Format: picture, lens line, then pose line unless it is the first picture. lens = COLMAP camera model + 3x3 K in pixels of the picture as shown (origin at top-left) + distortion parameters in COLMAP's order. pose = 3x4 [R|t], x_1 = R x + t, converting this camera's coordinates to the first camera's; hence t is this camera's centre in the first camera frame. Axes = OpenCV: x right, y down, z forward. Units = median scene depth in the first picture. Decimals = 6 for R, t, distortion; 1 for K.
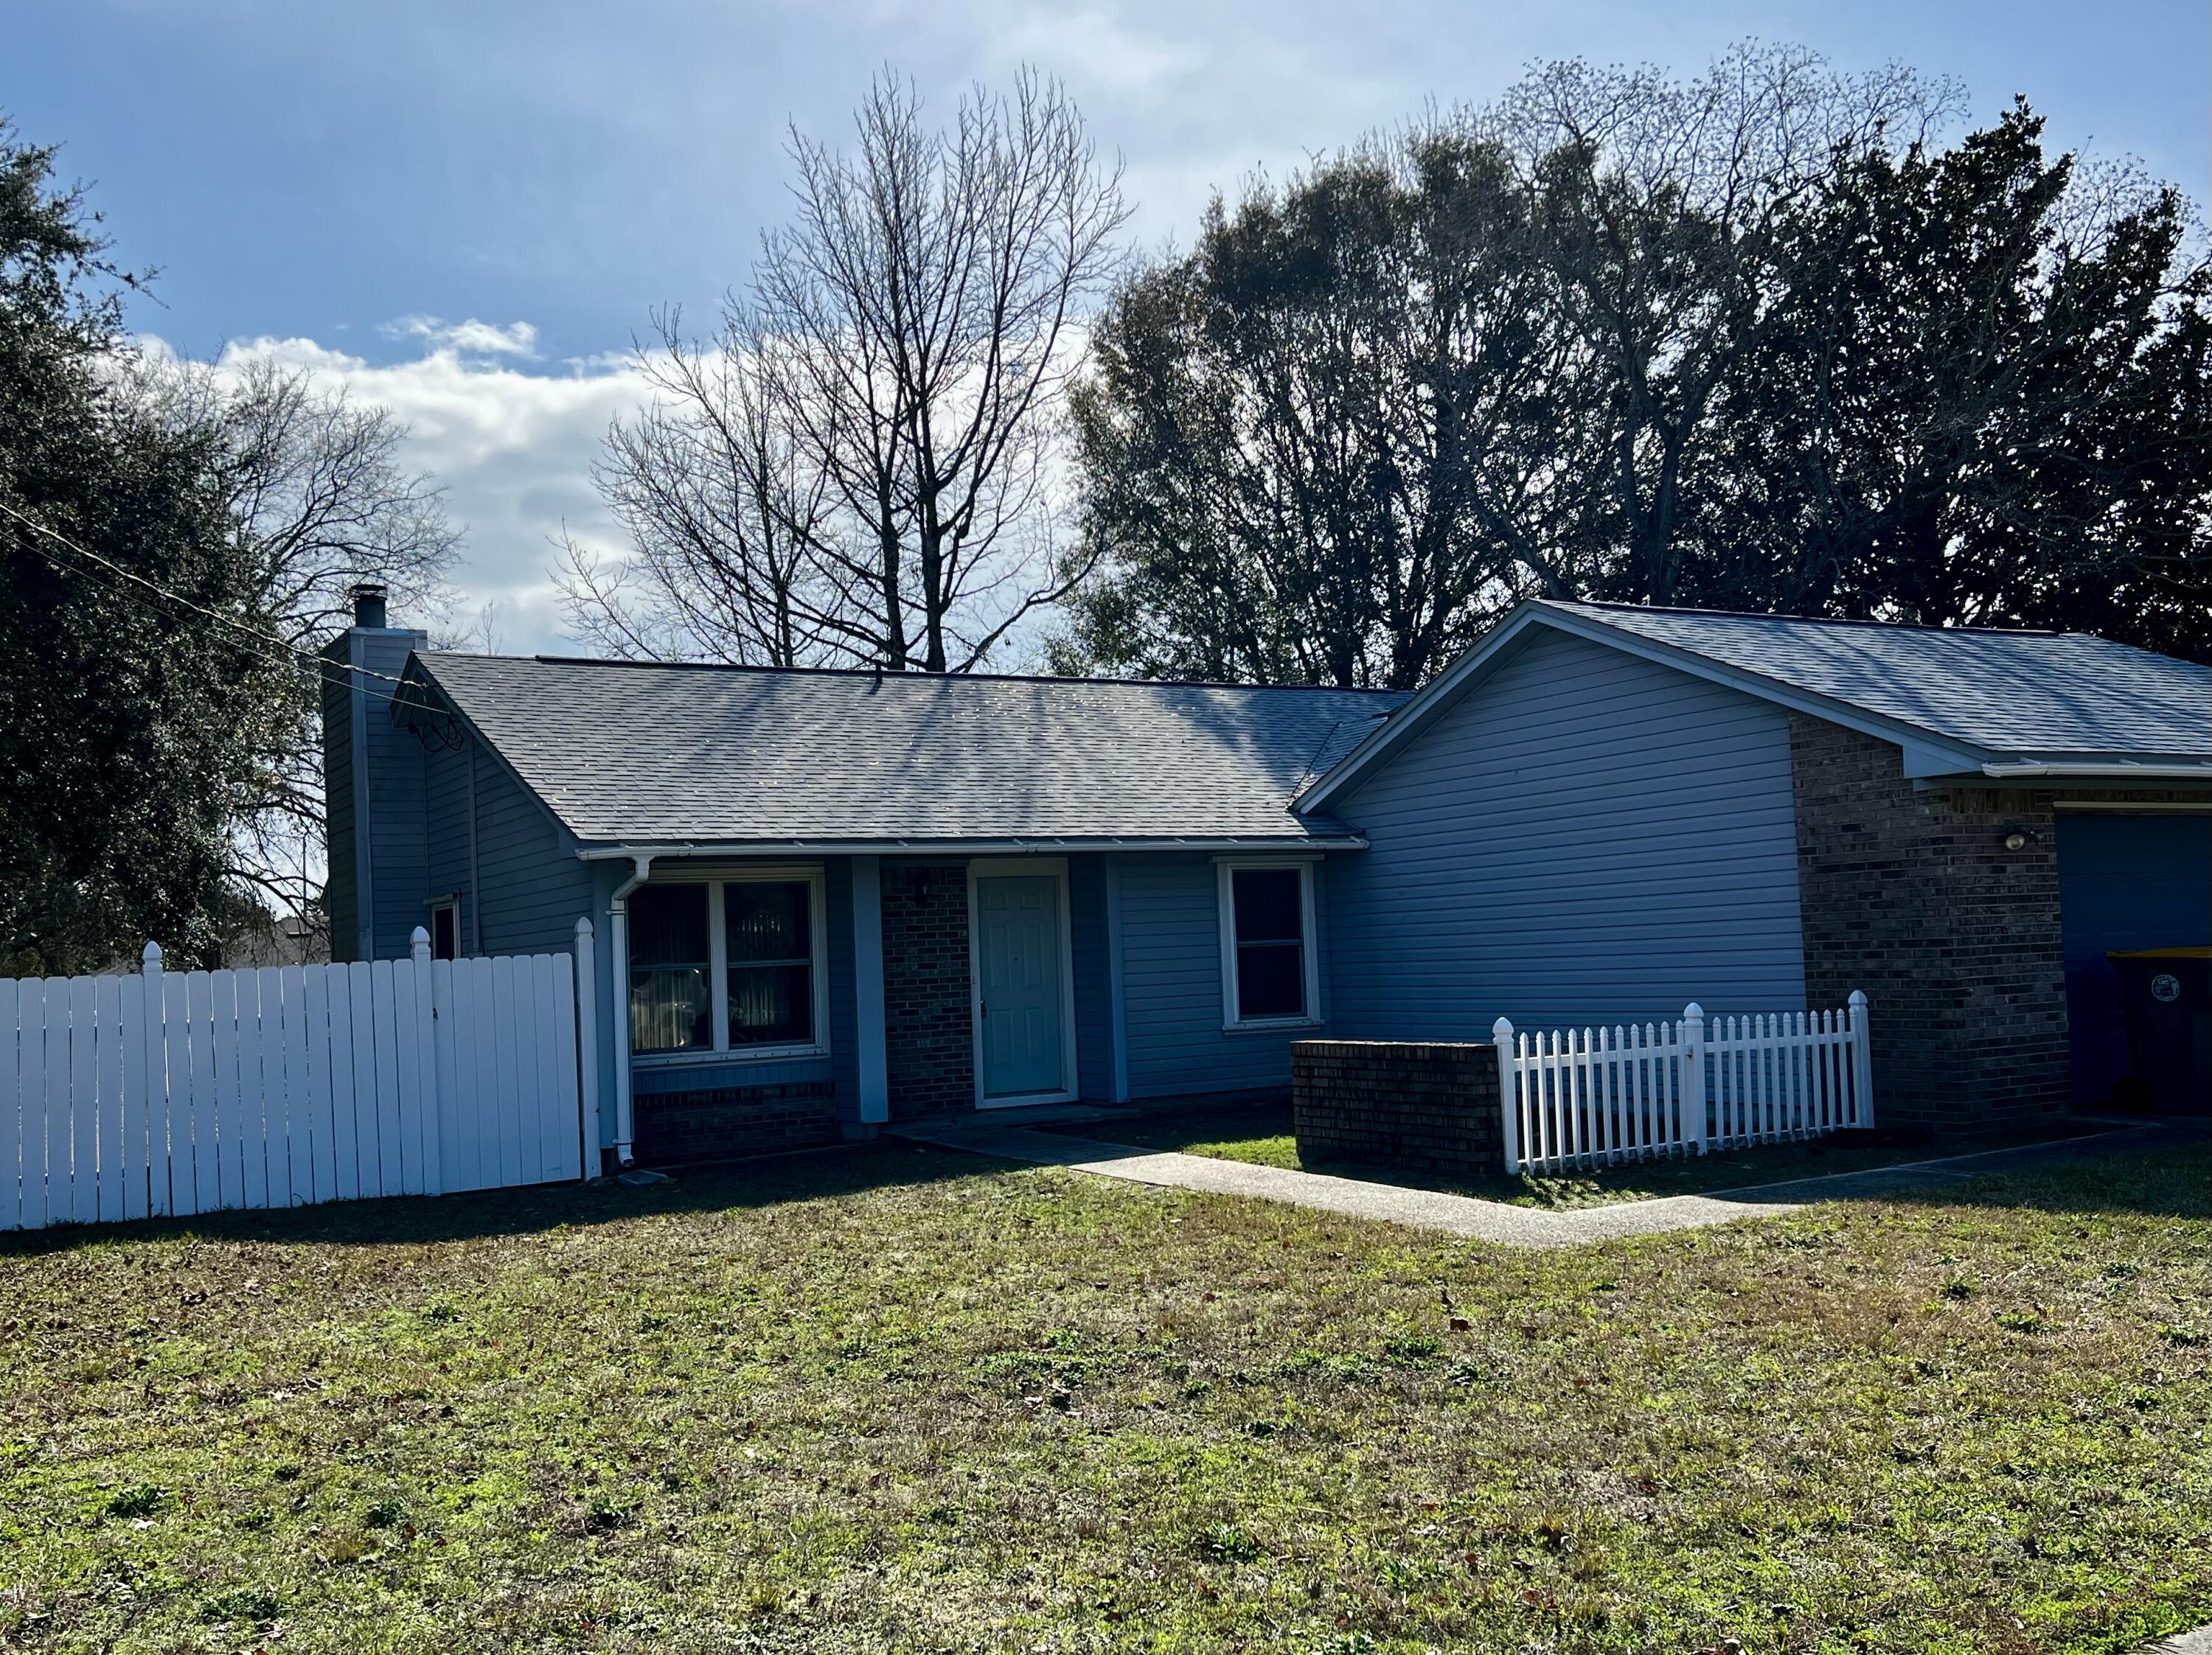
lens RADIAL K [[1916.3, 0, 1103.5], [0, 1916.3, 832.9], [0, 0, 1]] dist [0.043160, -0.018060]
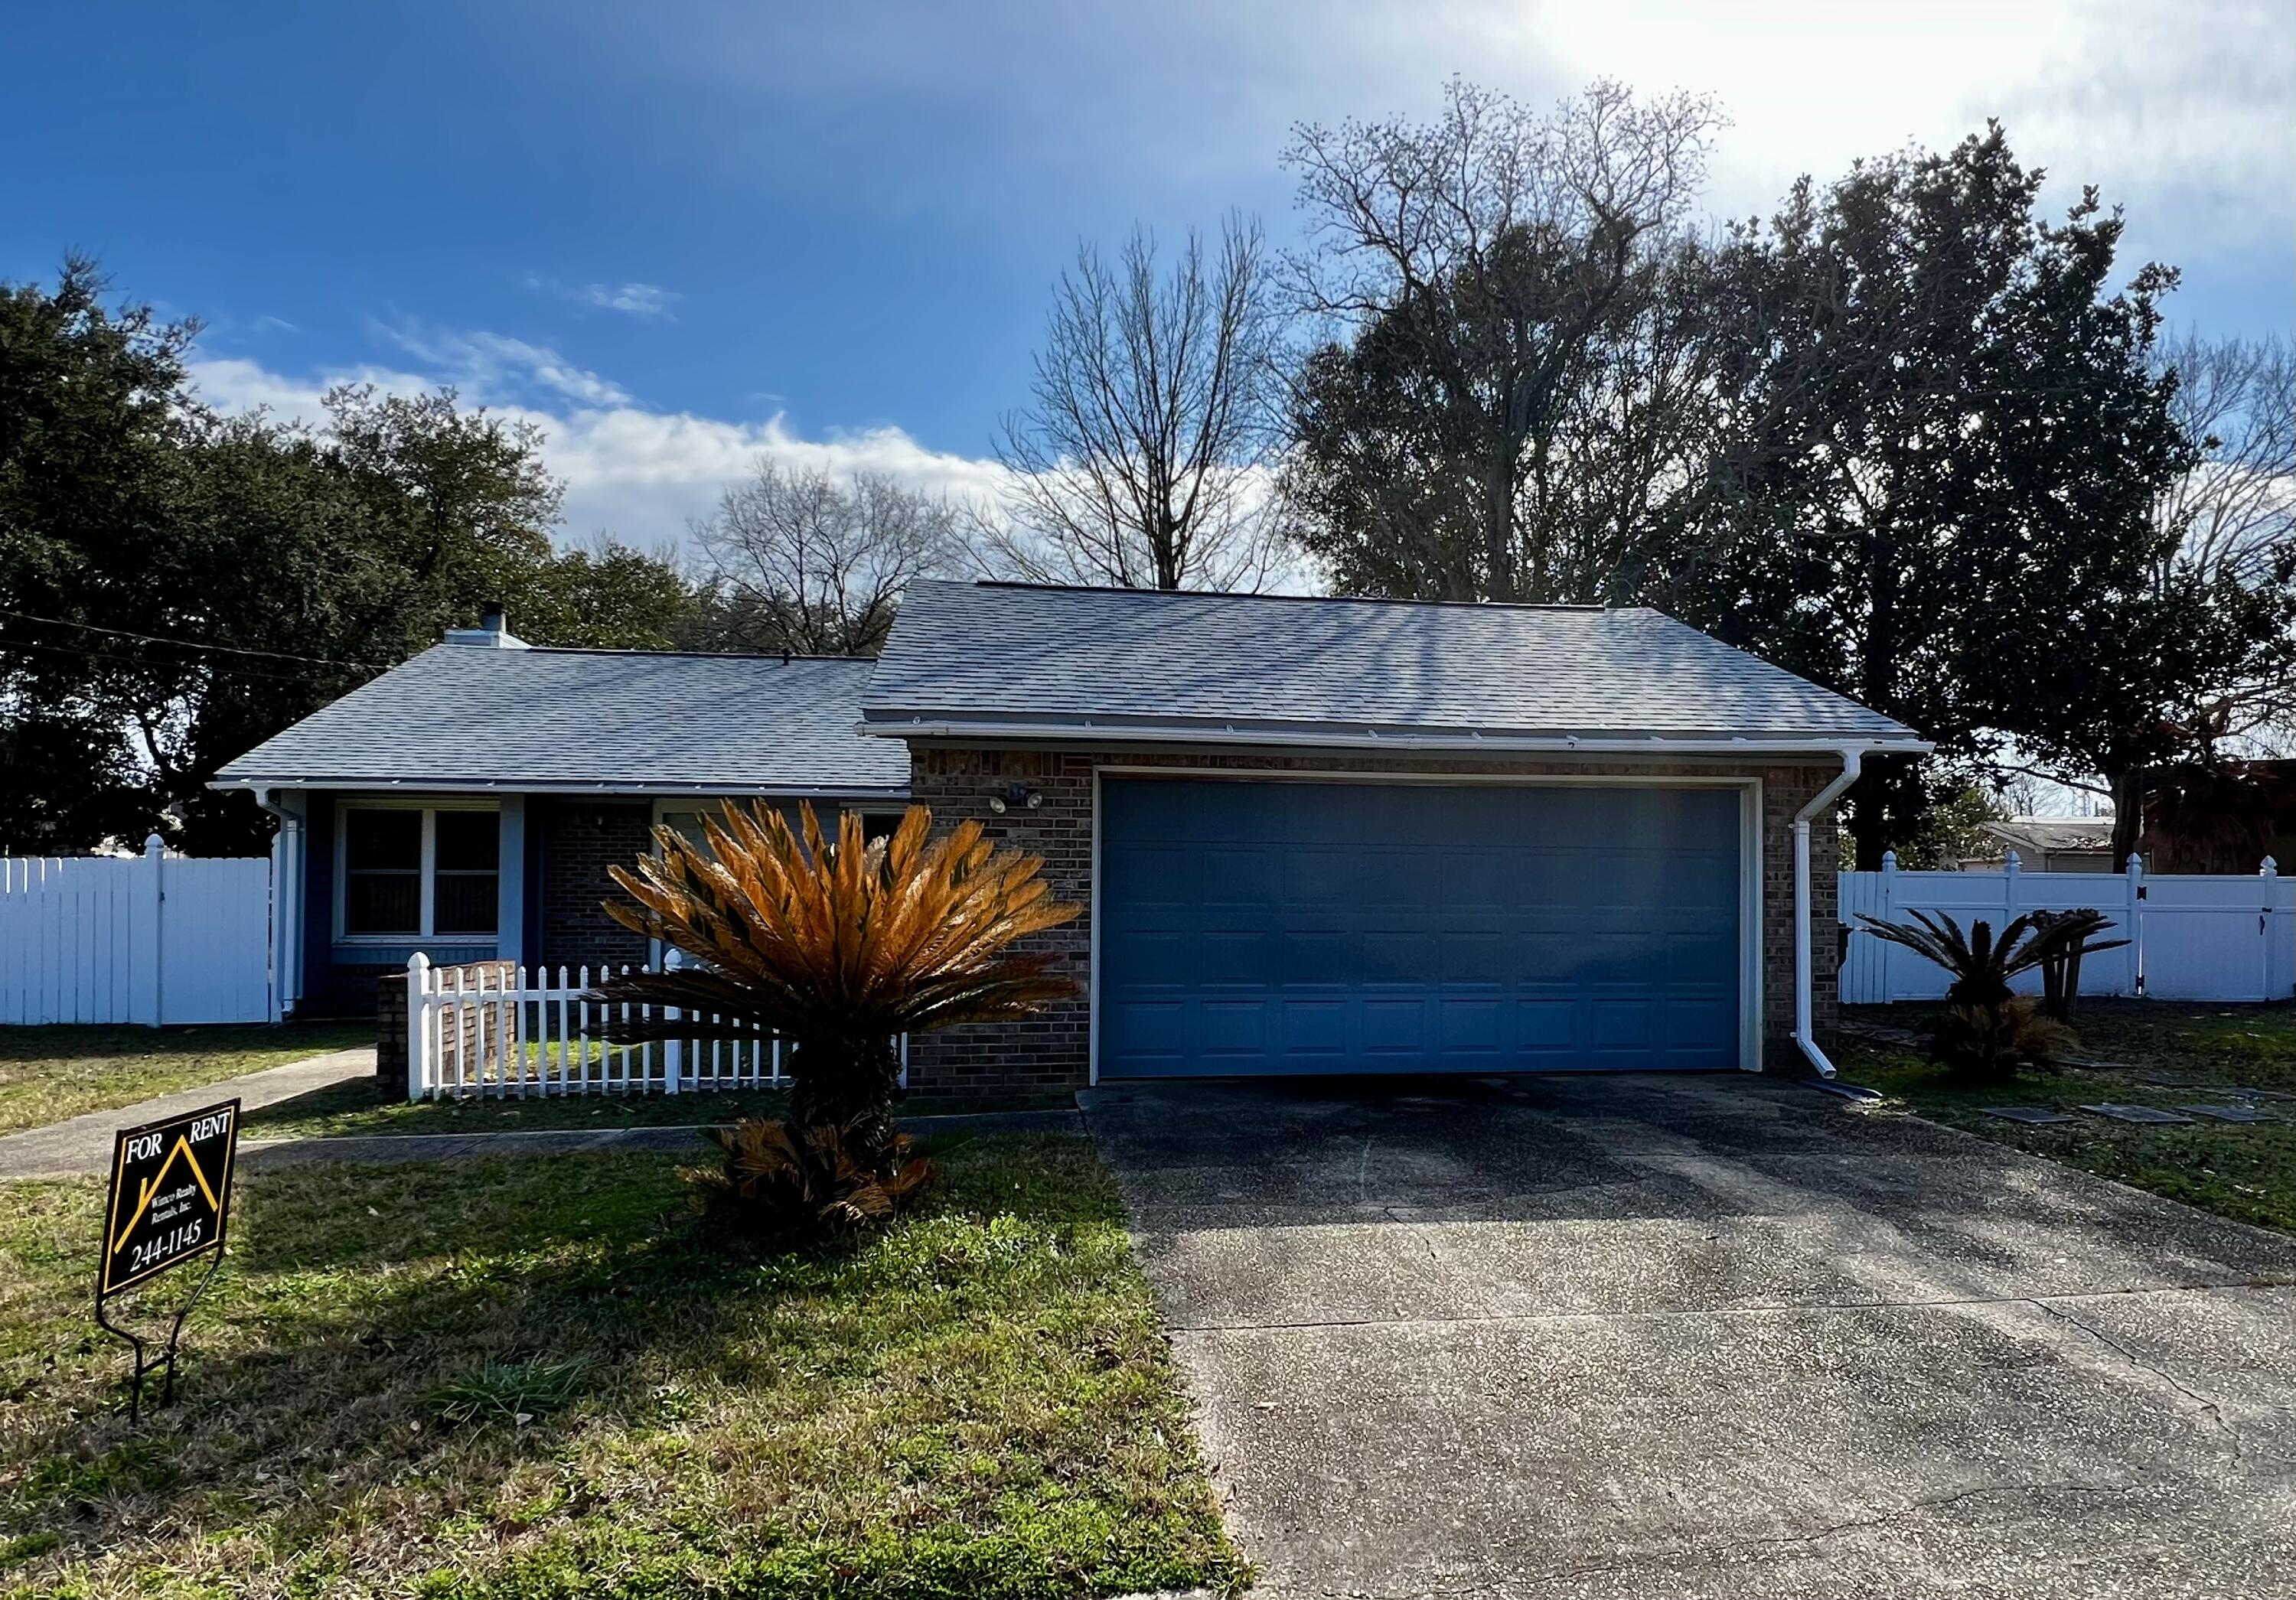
lens RADIAL K [[1324.1, 0, 1145.7], [0, 1324.1, 796.9], [0, 0, 1]] dist [0.004147, 0.001220]
pose [[0.939592, 0.027874, -0.341158, 0.652936], [-0.025229, 0.999607, 0.012188, -0.008182], [0.341364, -0.002845, 0.939927, 0.338591]]
